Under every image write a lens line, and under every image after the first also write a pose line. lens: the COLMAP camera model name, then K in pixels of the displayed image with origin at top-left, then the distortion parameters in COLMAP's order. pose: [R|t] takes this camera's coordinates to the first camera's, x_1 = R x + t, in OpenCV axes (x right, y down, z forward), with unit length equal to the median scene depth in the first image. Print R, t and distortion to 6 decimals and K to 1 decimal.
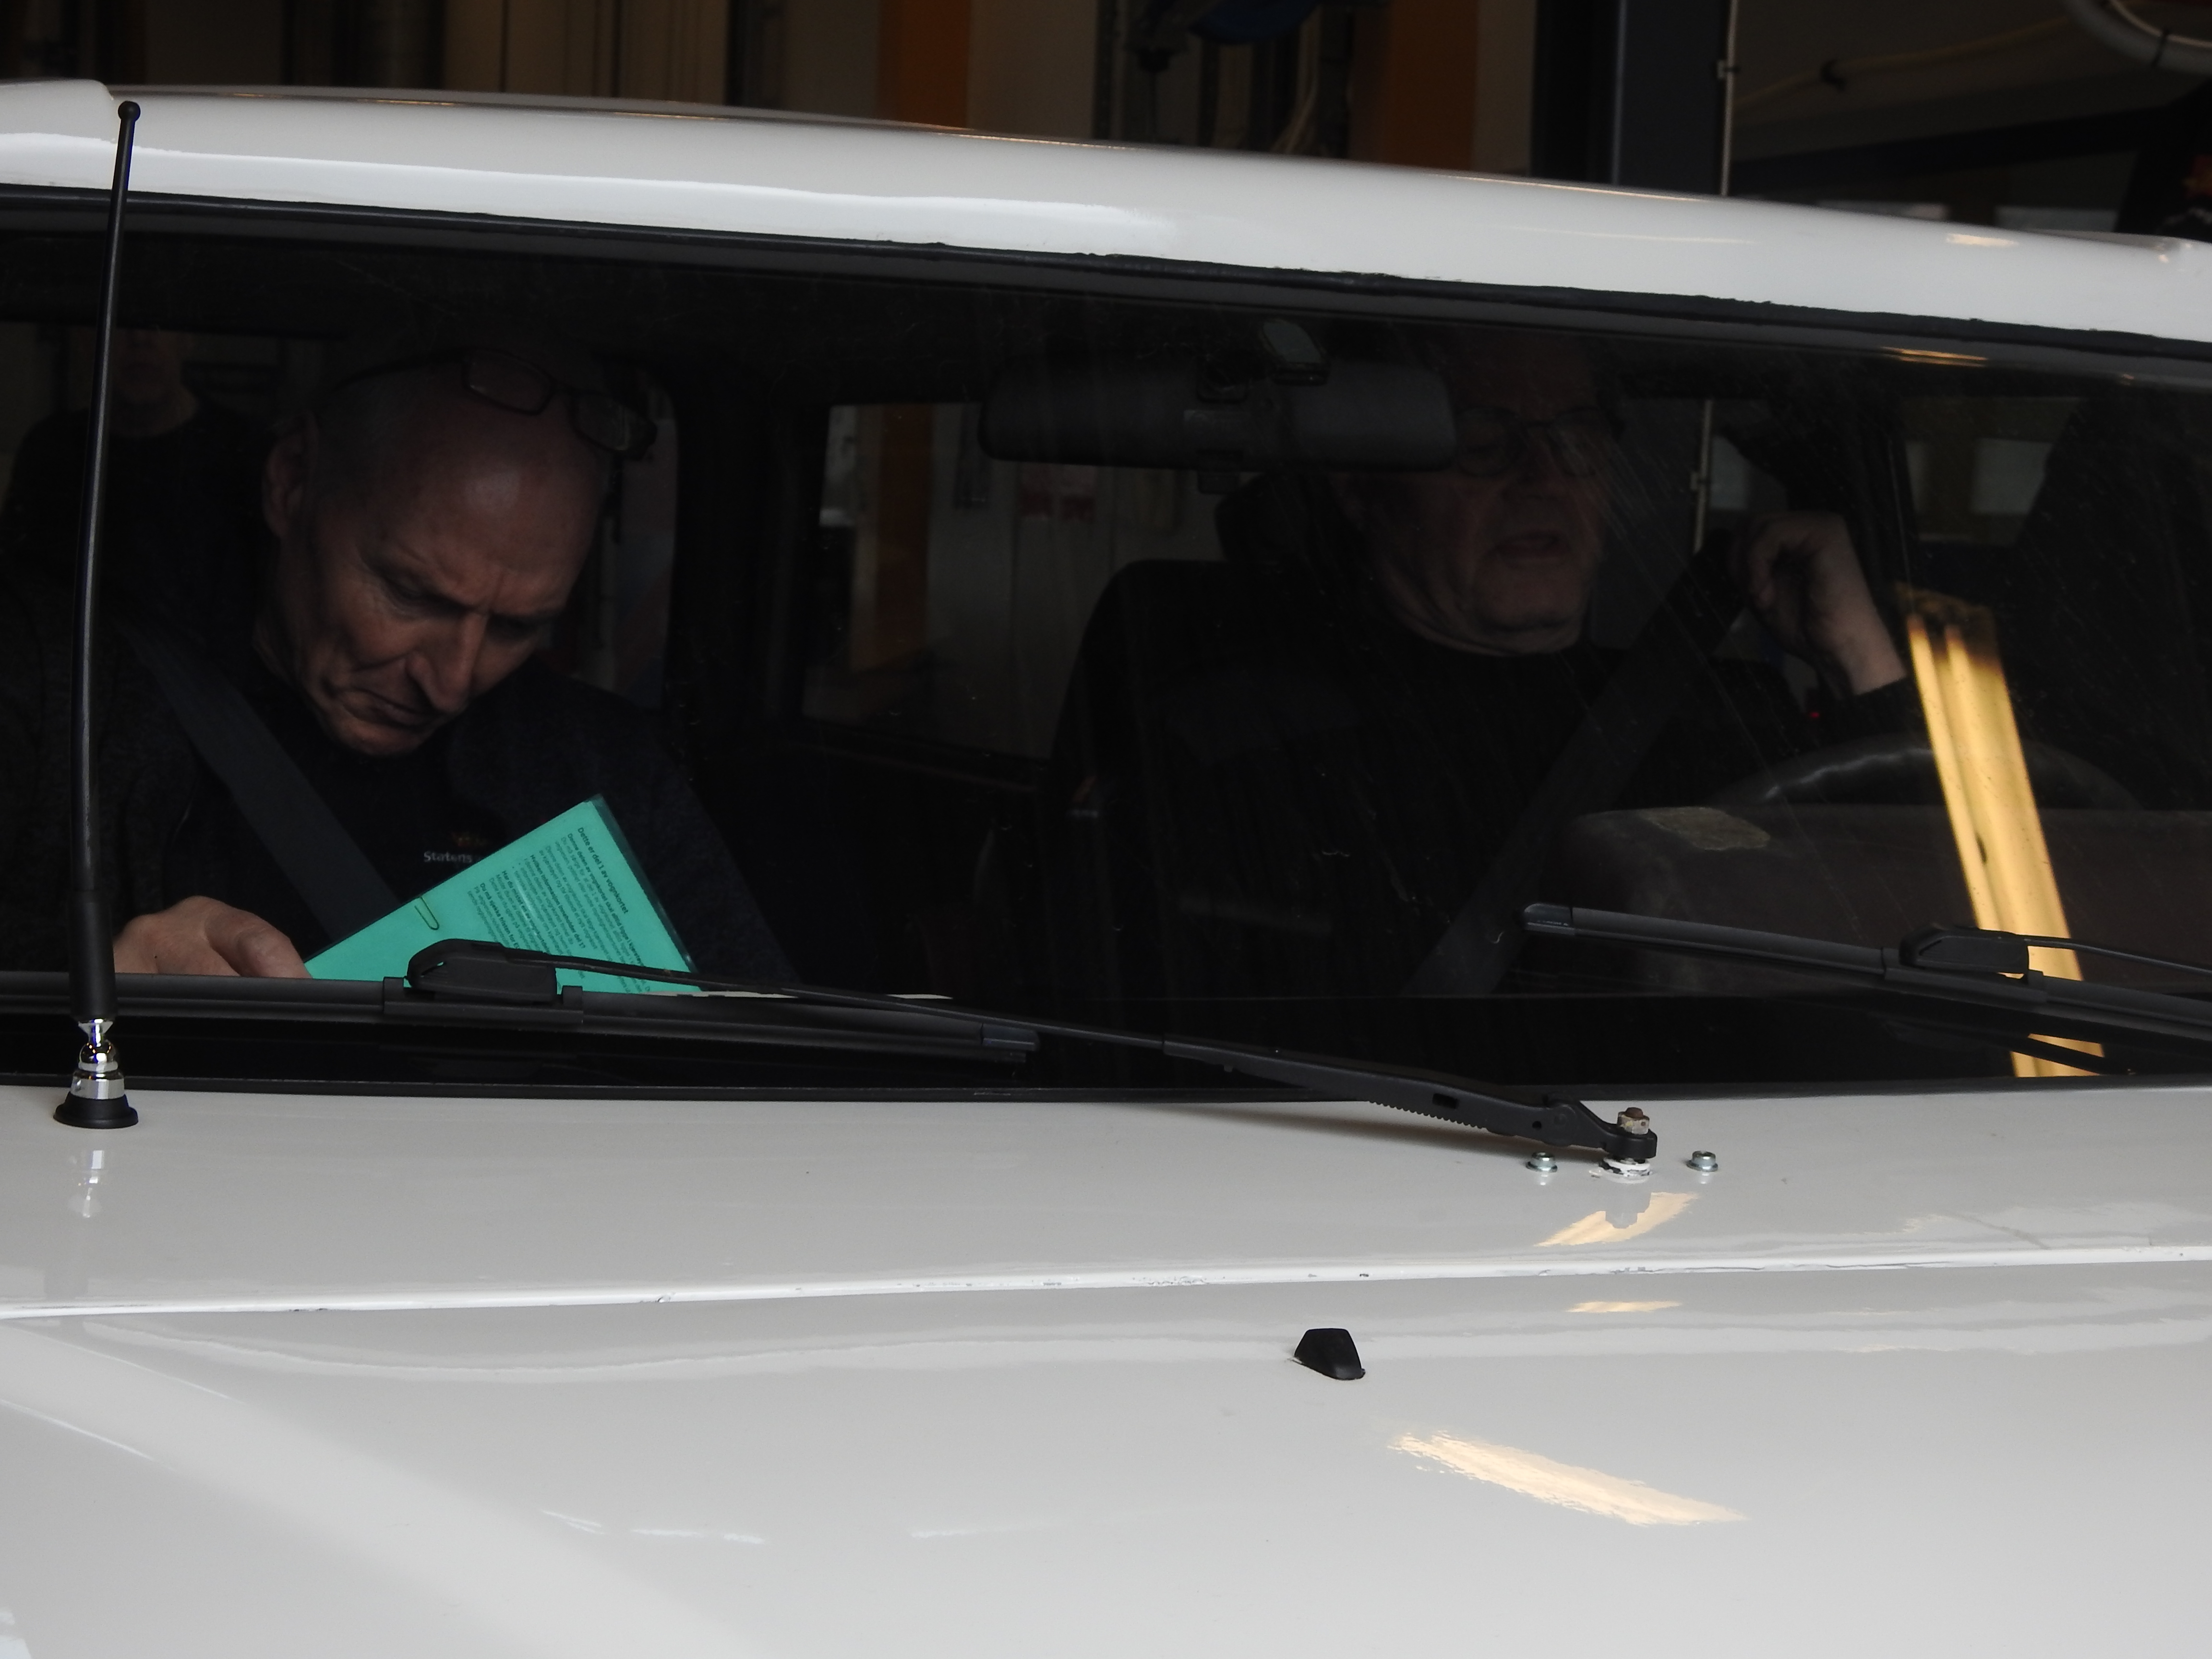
lens RADIAL K [[4826.2, 0, 1106.2], [0, 4826.2, 828.0], [0, 0, 1]] dist [-0.027071, 0.000000]
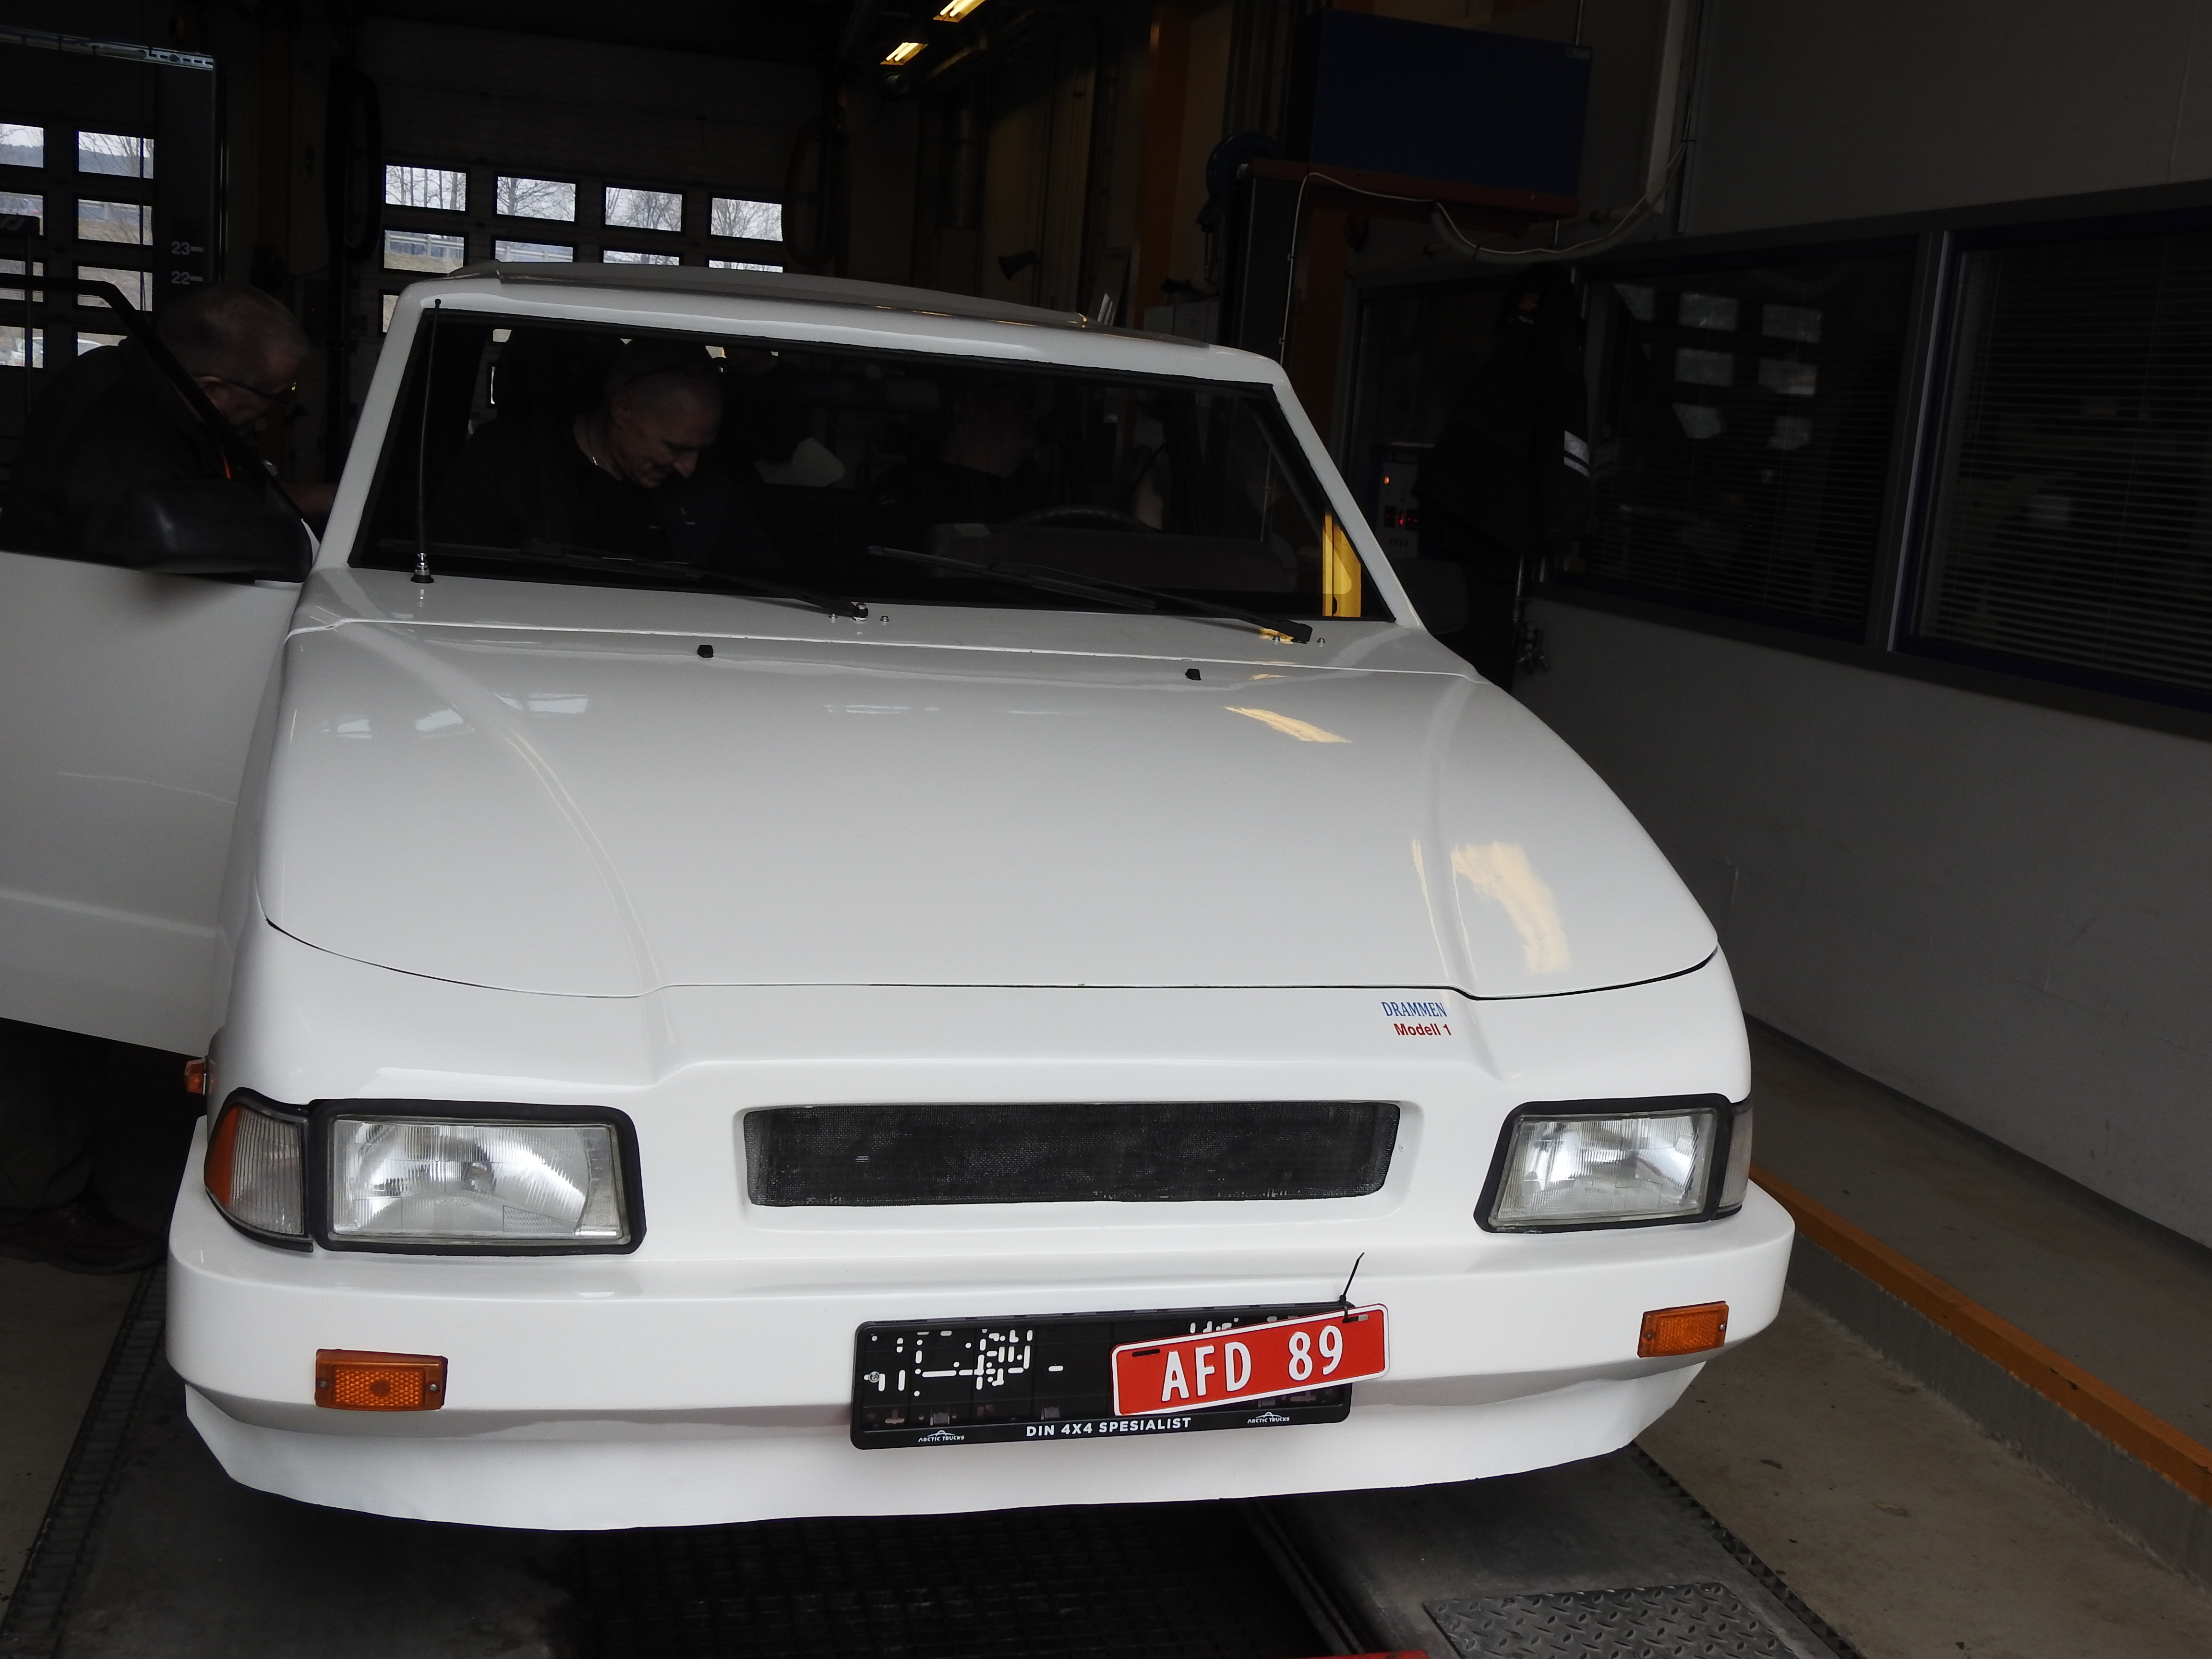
lens RADIAL K [[2267.0, 0, 1106.2], [0, 2267.0, 830.8], [0, 0, 1]] dist [-0.007041, 0.000000]
pose [[0.991612, 0.059213, -0.114891, 0.484081], [-0.045507, 0.991917, 0.118446, 0.019661], [0.120976, -0.112224, 0.986291, -0.618943]]
